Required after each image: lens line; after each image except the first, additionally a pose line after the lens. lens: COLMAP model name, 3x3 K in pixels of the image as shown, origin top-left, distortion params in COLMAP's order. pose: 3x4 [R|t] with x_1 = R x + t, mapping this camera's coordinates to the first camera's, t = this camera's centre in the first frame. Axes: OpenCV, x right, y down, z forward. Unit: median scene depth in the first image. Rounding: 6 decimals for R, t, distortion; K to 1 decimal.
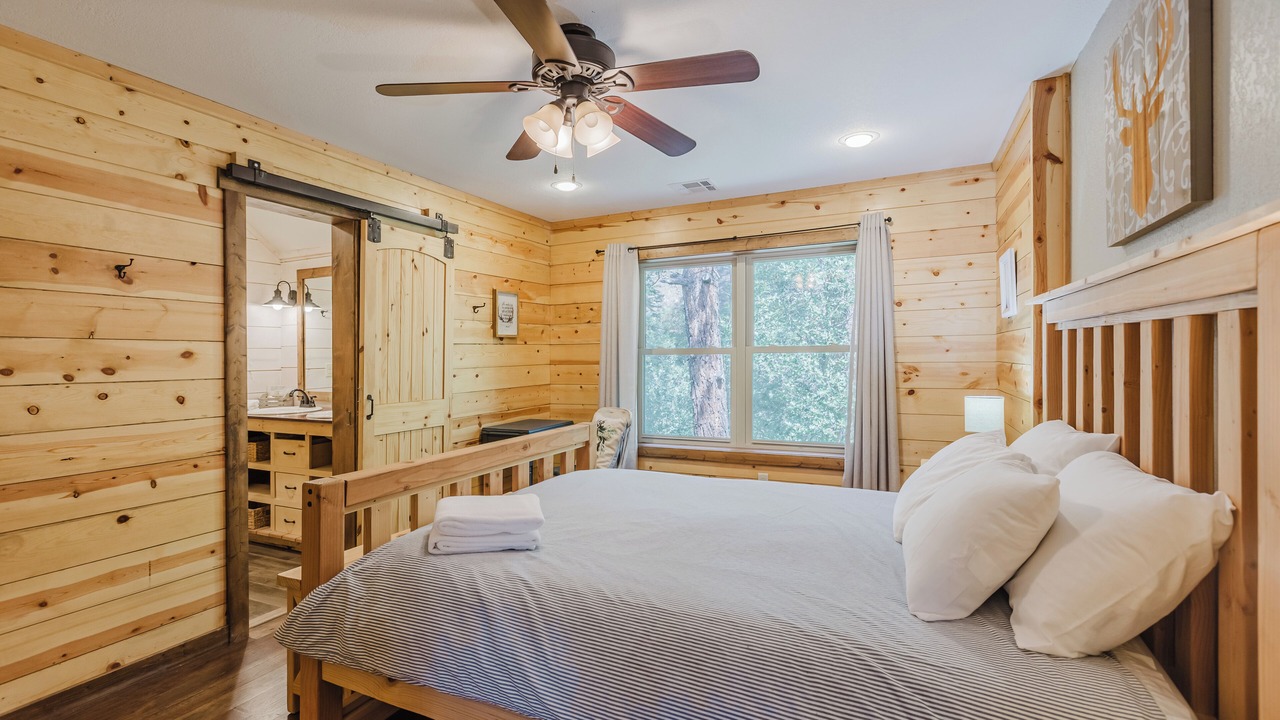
lens RADIAL K [[581.4, 0, 626.3], [0, 581.4, 359.2], [0, 0, 1]] dist [0.005000, 0.000159]
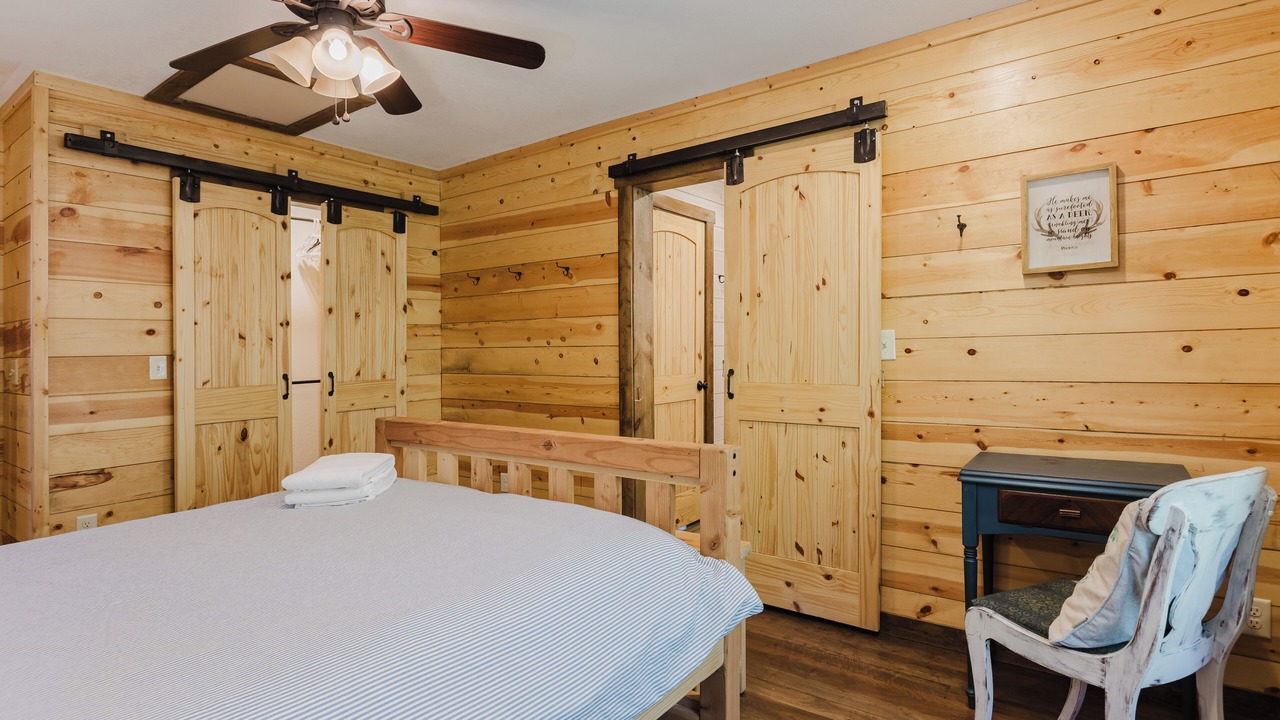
lens RADIAL K [[643.5, 0, 643.6], [0, 643.5, 329.7], [0, 0, 1]] dist [0.001522, 0.000225]
pose [[-0.175550, -0.017319, -0.984318, 0.604685], [0.009799, 0.999765, -0.019339, 0.026424], [0.984422, -0.013040, -0.175339, 1.283059]]
